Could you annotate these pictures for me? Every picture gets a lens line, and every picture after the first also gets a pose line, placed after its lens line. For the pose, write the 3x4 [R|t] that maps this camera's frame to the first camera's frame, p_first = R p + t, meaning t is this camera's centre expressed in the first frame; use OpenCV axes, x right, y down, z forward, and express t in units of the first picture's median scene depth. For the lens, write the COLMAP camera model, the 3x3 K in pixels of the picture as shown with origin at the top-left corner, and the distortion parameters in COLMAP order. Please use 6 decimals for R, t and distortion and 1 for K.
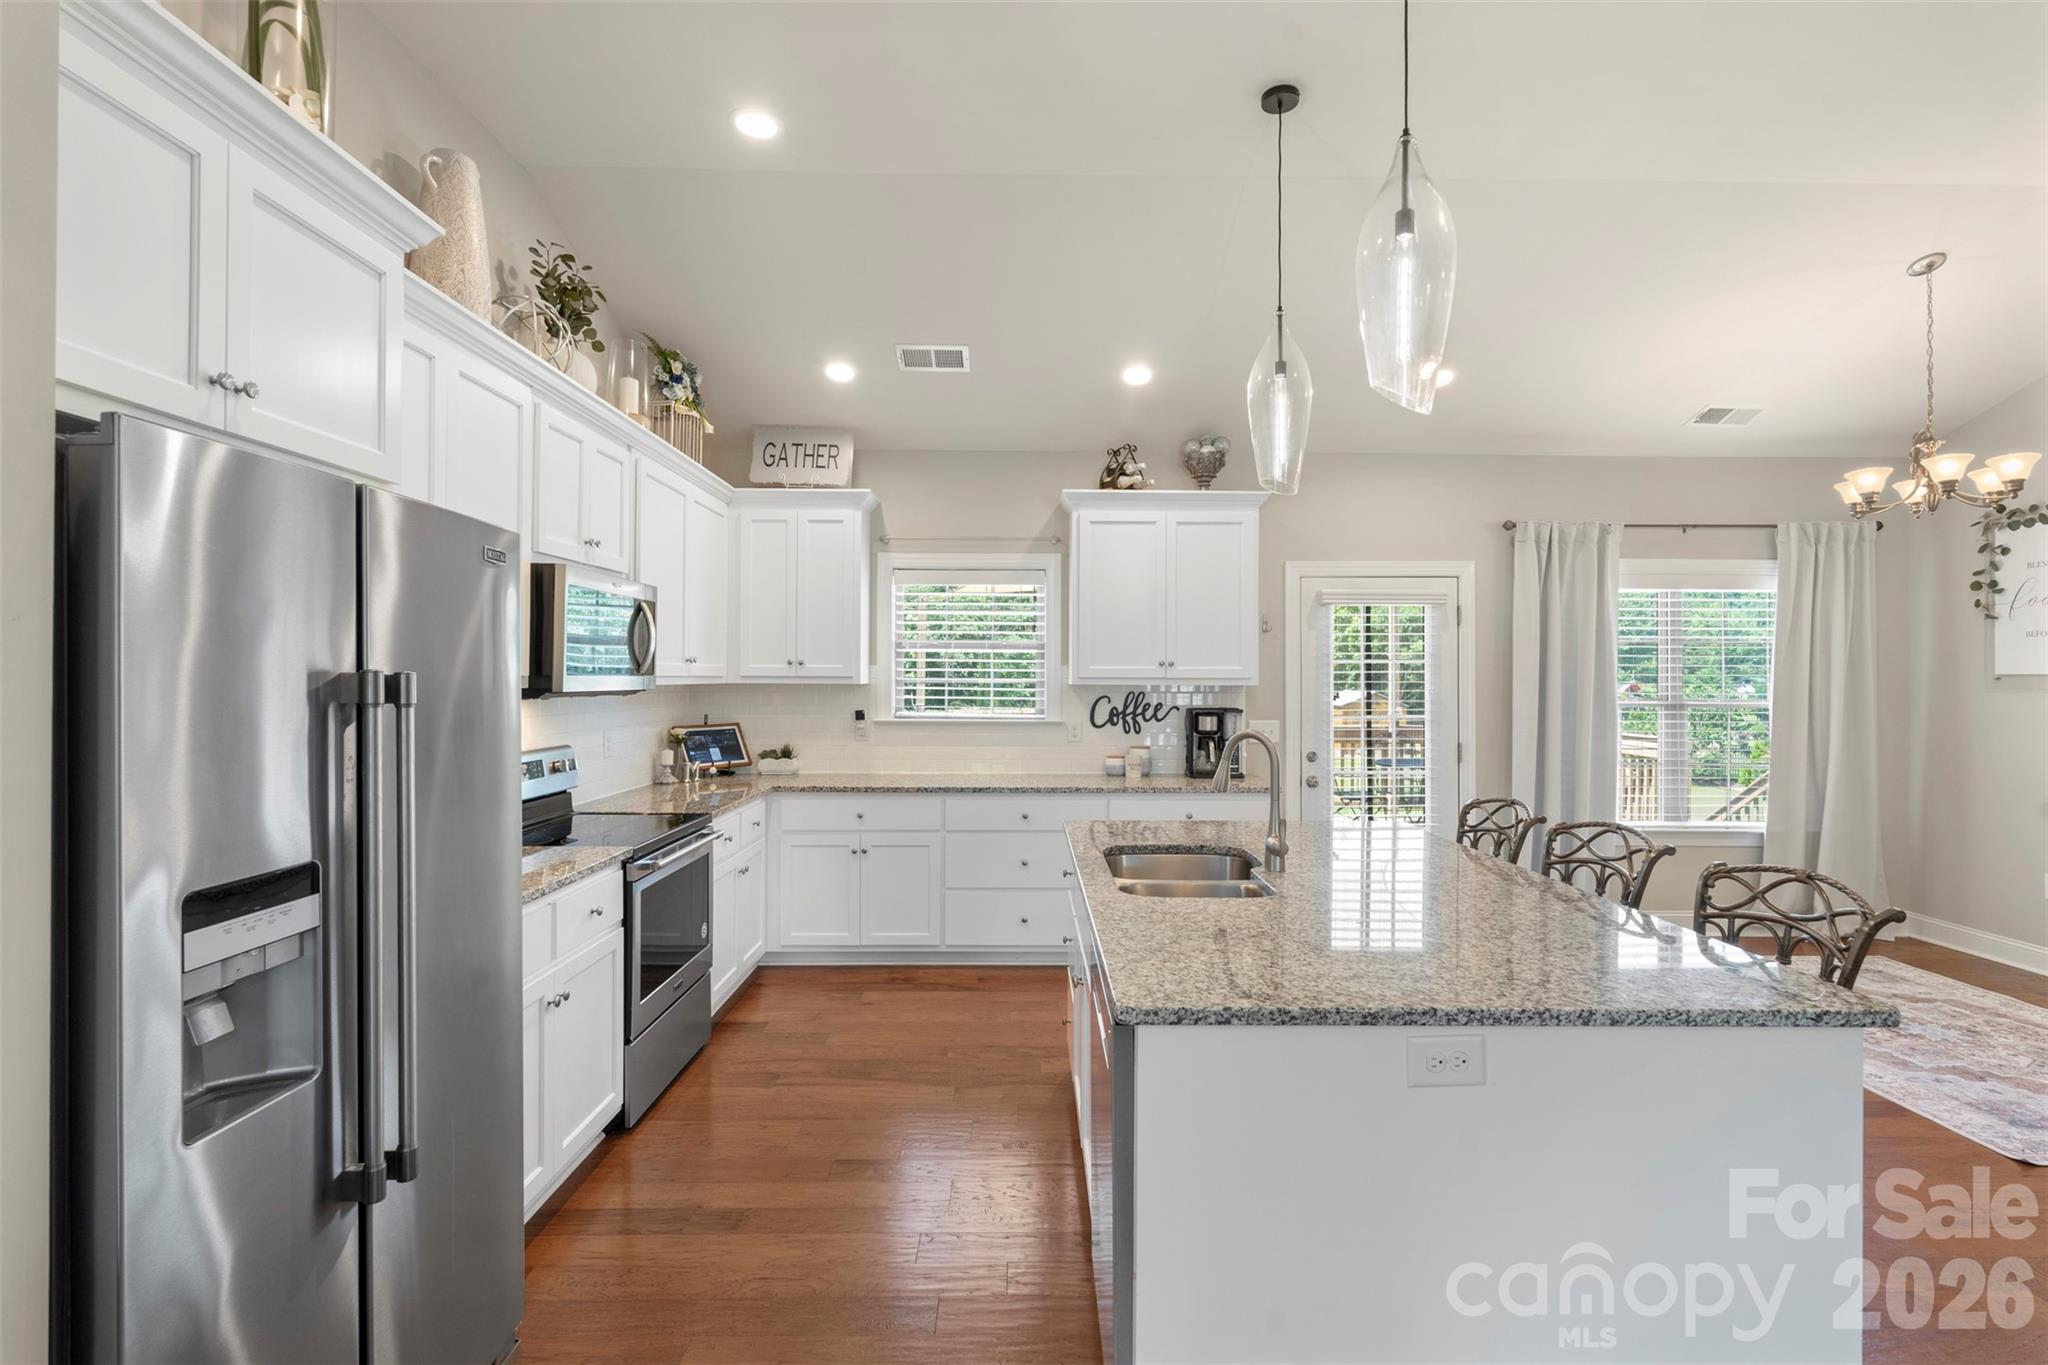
lens RADIAL K [[935.4, 0, 1027.6], [0, 935.4, 672.4], [0, 0, 1]] dist [-0.000572, 0.000036]
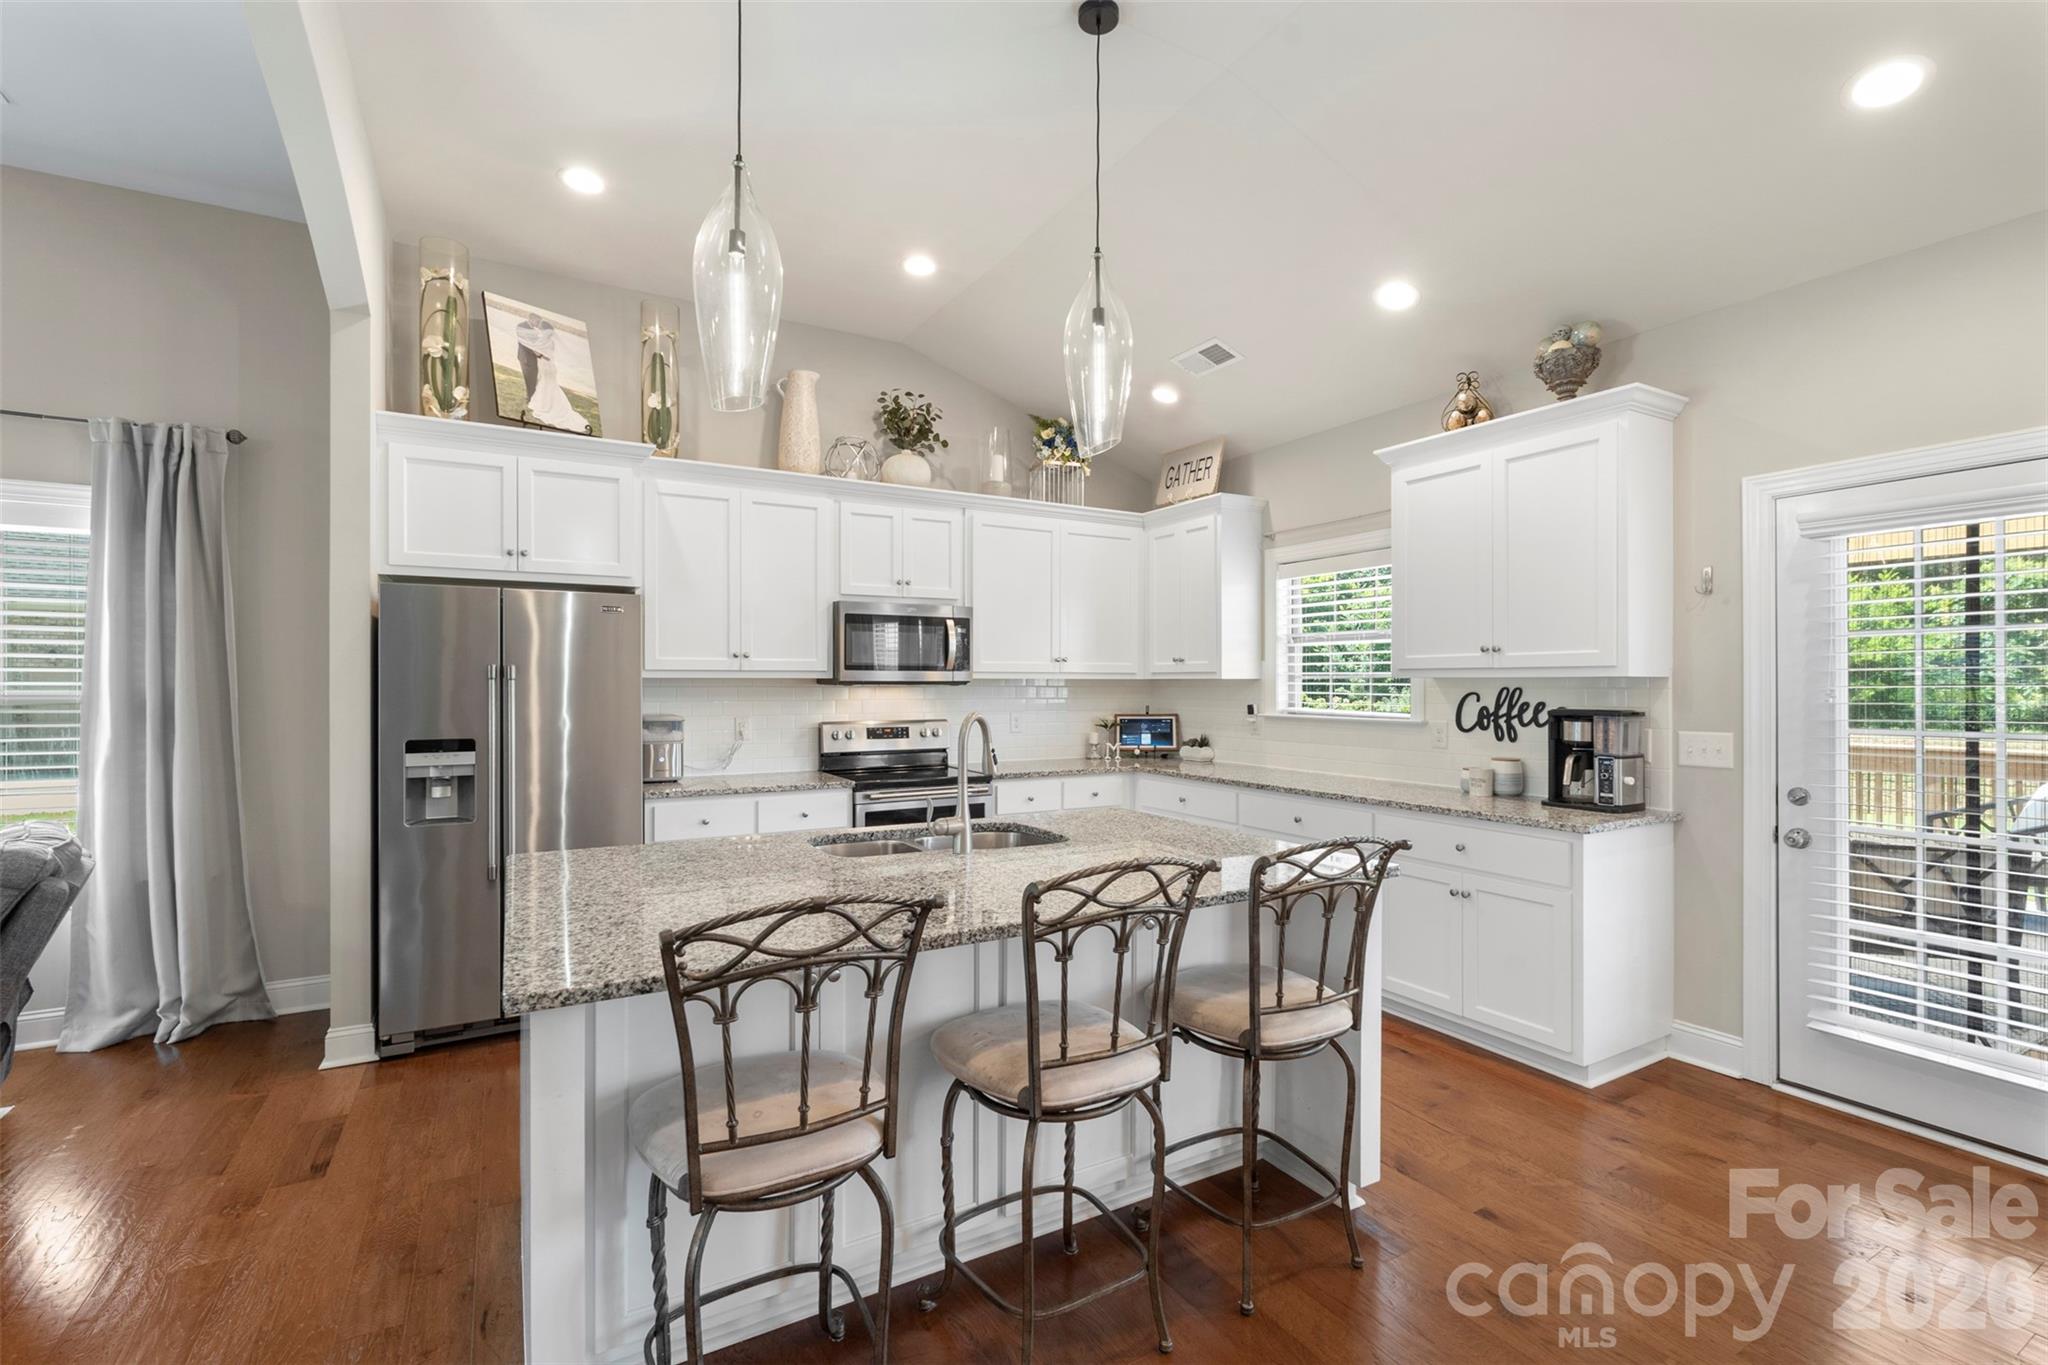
lens RADIAL K [[904.5, 0, 1032.9], [0, 904.5, 685.3], [0, 0, 1]] dist [-0.006139, 0.000011]
pose [[0.489135, -0.000714, -0.872208, 0.583781], [0.005734, 0.999981, 0.002398, 0.015653], [0.872189, -0.006174, 0.489130, 0.304161]]
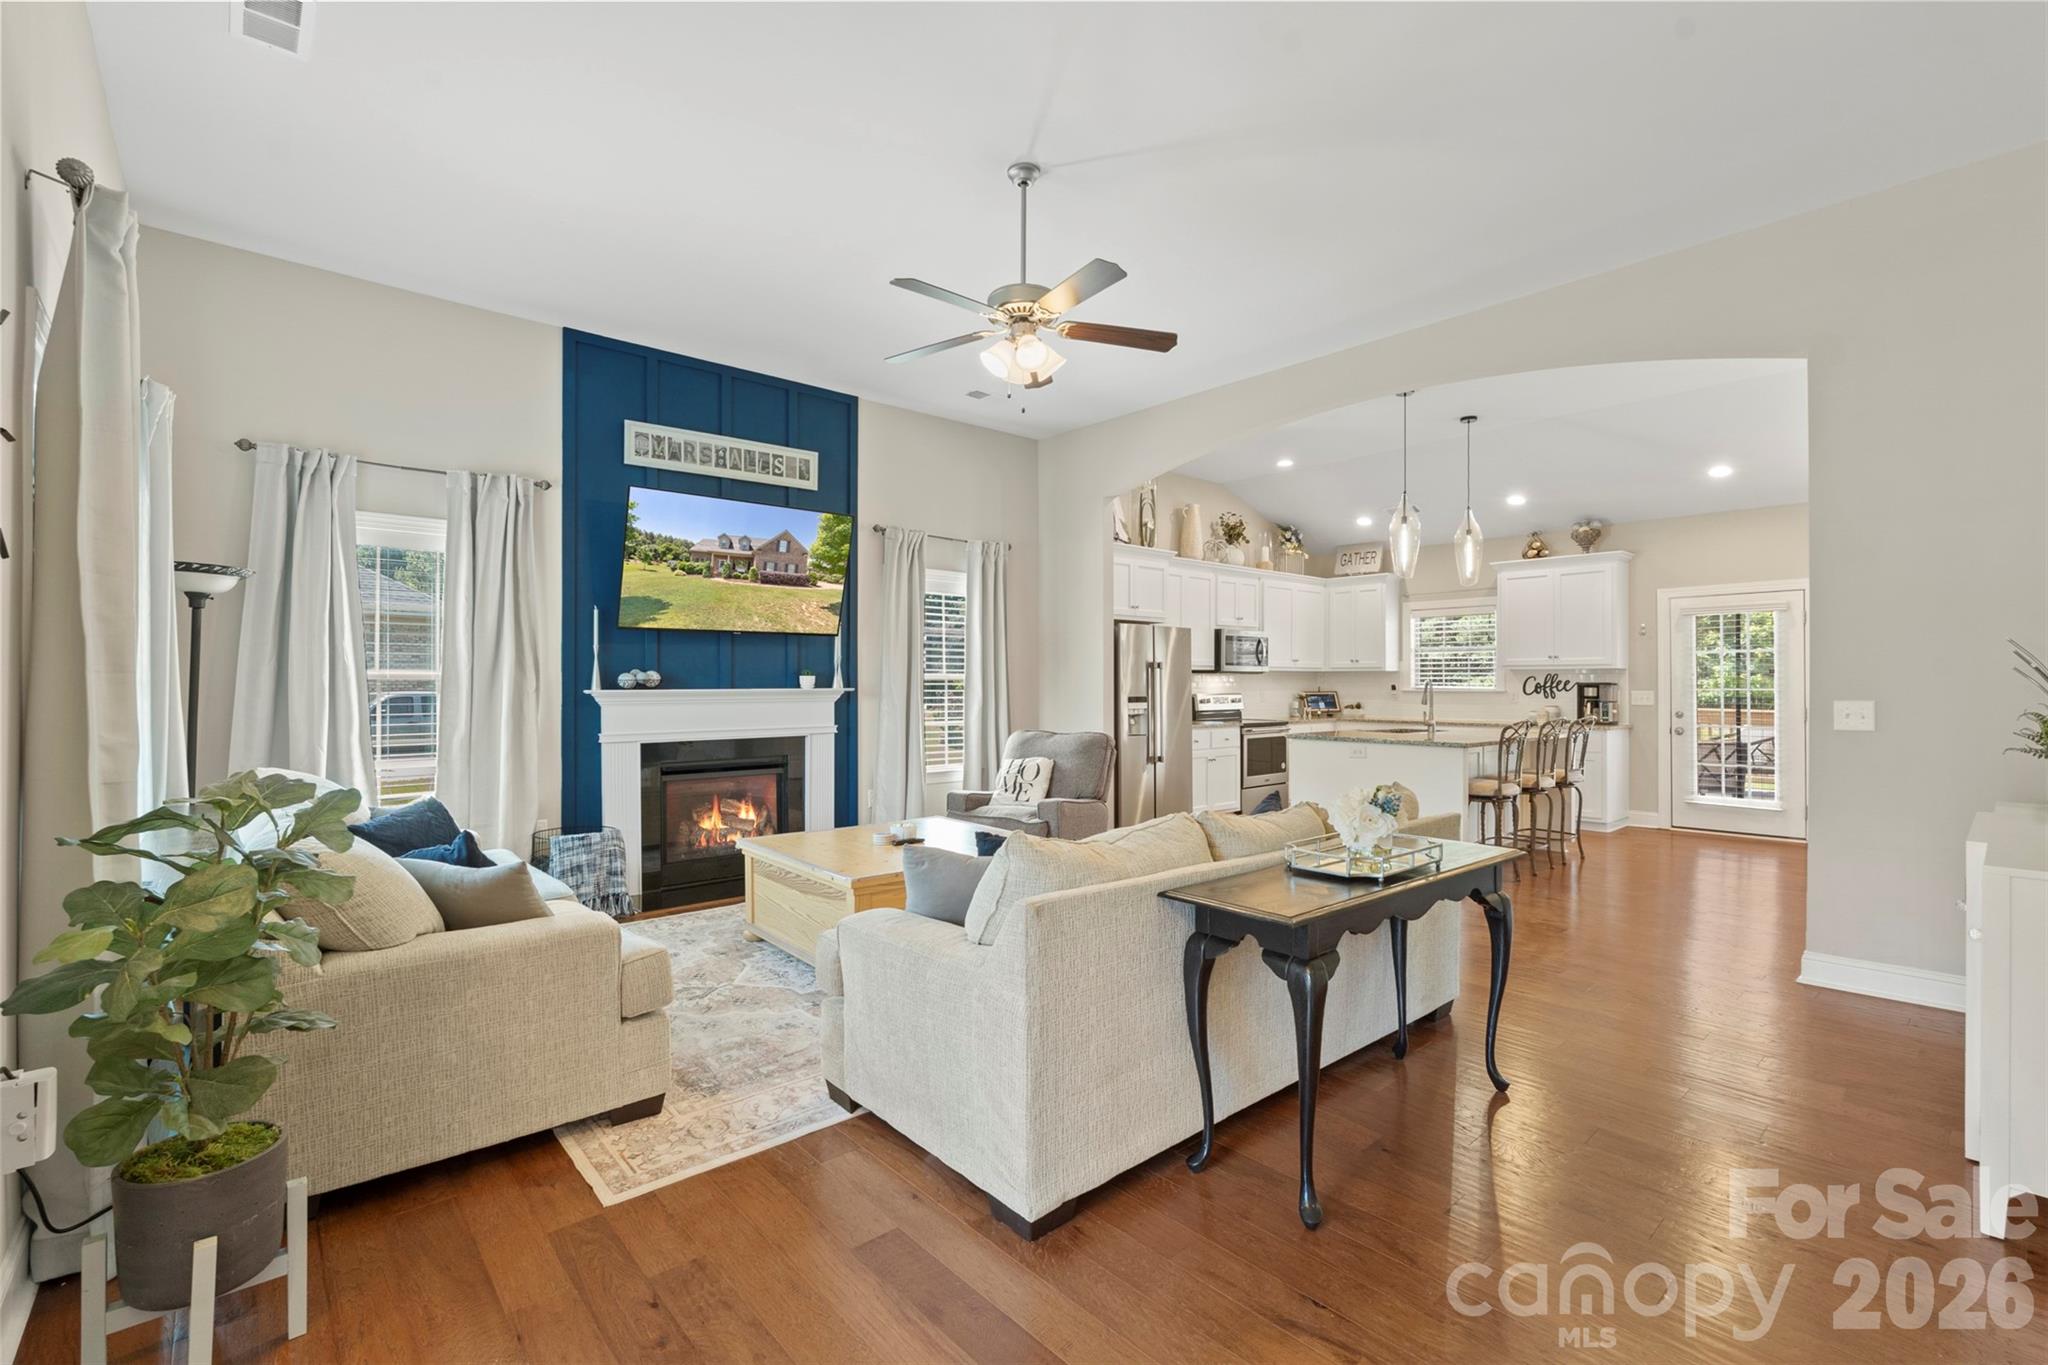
lens RADIAL K [[908.5, 0, 1032.8], [0, 908.5, 679.7], [0, 0, 1]] dist [-0.001496, -0.000355]
pose [[0.658366, -0.006929, -0.752666, 0.750169], [0.007098, 0.999970, -0.002997, 0.030565], [0.752664, -0.003369, 0.658396, -0.802877]]
